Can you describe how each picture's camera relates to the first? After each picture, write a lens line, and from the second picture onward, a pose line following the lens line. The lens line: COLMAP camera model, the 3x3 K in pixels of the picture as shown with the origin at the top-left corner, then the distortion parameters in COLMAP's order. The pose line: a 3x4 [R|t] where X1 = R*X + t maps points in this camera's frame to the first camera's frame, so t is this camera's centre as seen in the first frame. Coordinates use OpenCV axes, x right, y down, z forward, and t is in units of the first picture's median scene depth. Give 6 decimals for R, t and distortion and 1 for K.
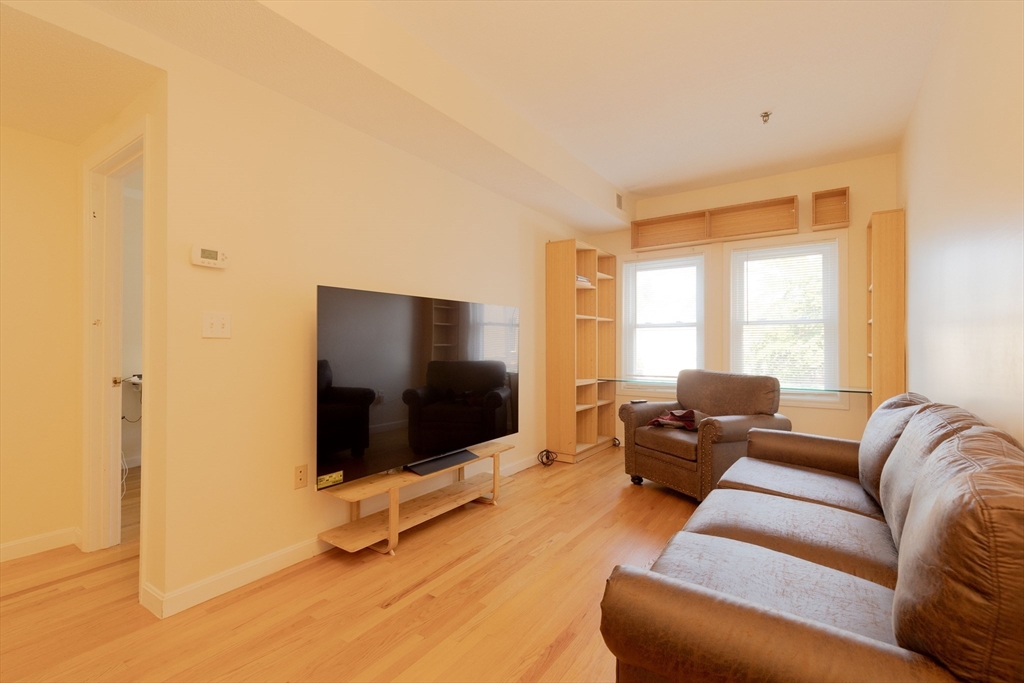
lens RADIAL K [[460.7, 0, 512.0], [0, 460.7, 341.5], [0, 0, 1]] dist [0.026143, -0.000259]
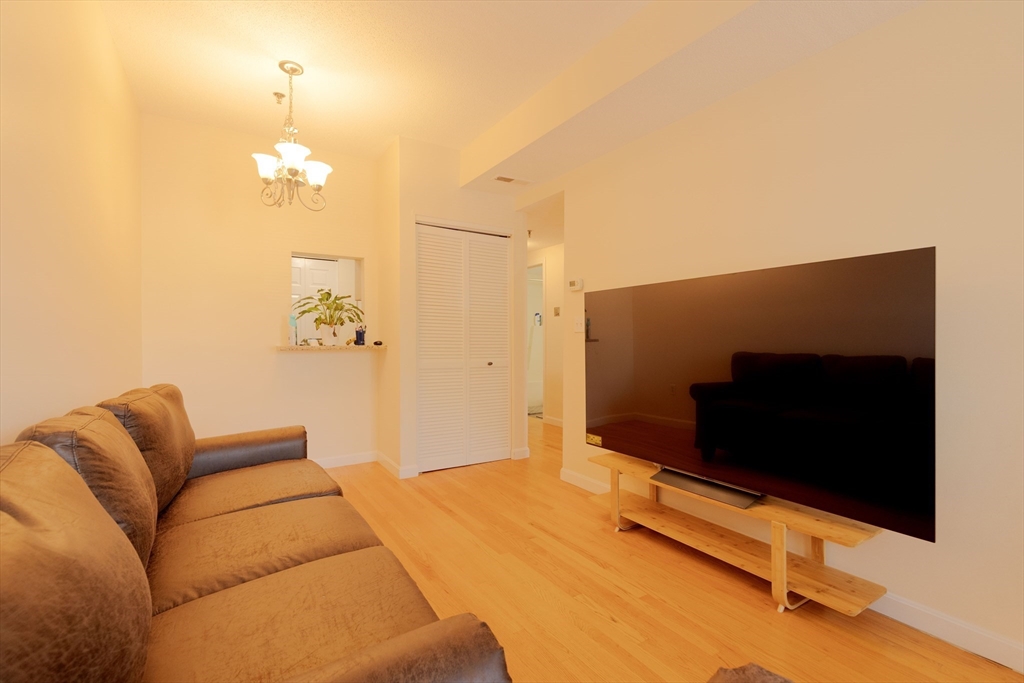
lens RADIAL K [[460.7, 0, 512.0], [0, 460.7, 341.5], [0, 0, 1]] dist [0.026143, -0.000259]
pose [[-0.388050, 0.011263, -0.921570, 0.776345], [0.008289, 0.999928, 0.008730, 0.008004], [0.921601, -0.004251, -0.388115, 1.128997]]
